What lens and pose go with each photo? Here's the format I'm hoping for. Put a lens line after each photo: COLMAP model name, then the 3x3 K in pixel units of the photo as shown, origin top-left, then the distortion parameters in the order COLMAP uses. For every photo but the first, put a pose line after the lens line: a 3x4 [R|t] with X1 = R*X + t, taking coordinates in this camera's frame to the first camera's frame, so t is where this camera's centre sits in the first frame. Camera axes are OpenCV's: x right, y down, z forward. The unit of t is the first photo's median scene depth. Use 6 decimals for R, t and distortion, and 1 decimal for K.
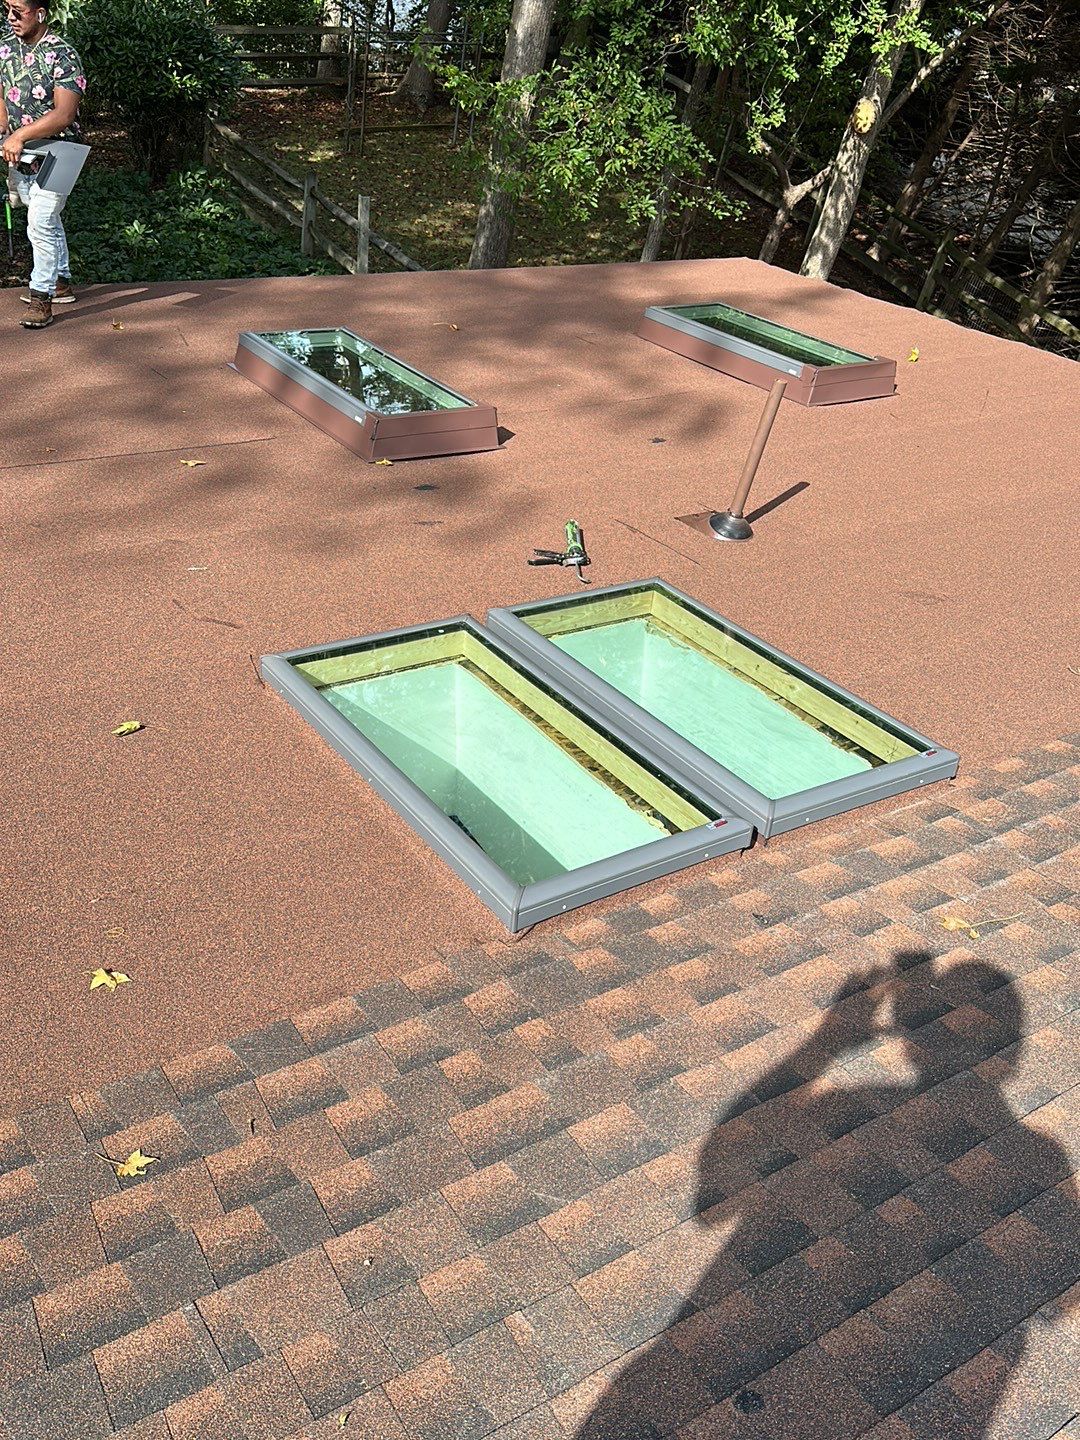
lens RADIAL K [[1297.8, 0, 545.1], [0, 1297.8, 759.9], [0, 0, 1]] dist [0.178107, -0.353016]
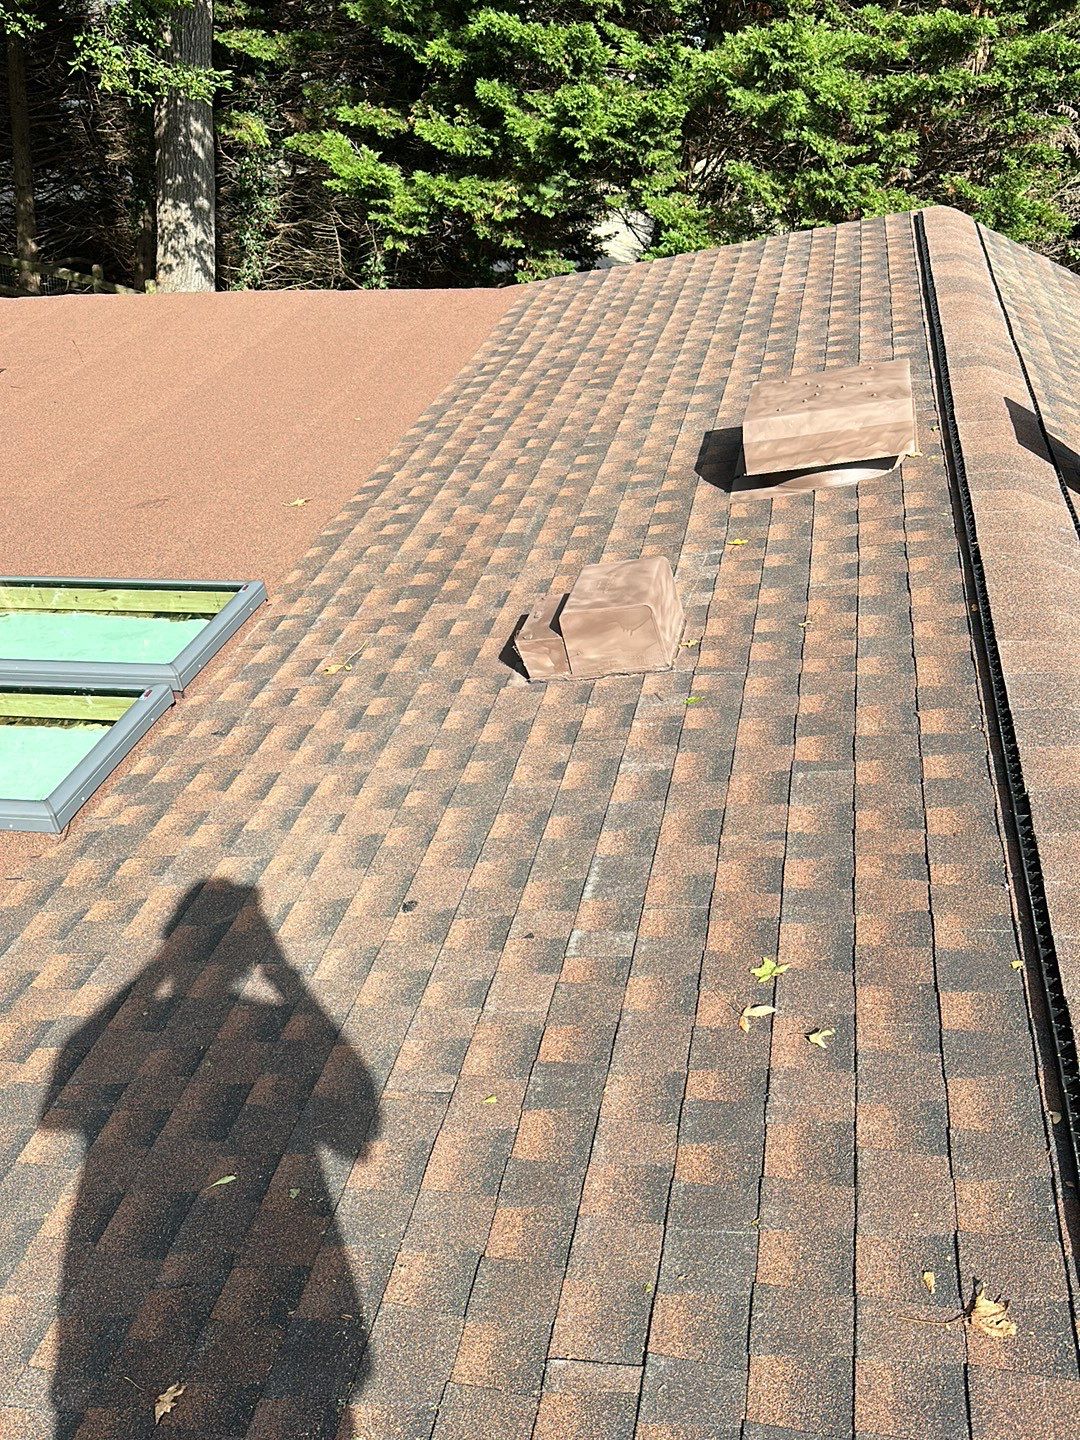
lens RADIAL K [[1297.8, 0, 545.1], [0, 1297.8, 759.9], [0, 0, 1]] dist [0.178107, -0.353016]
pose [[0.713660, -0.486320, 0.504165, -0.259365], [0.469357, 0.866253, 0.171203, 0.062915], [-0.519994, 0.114453, 0.846467, -0.290066]]
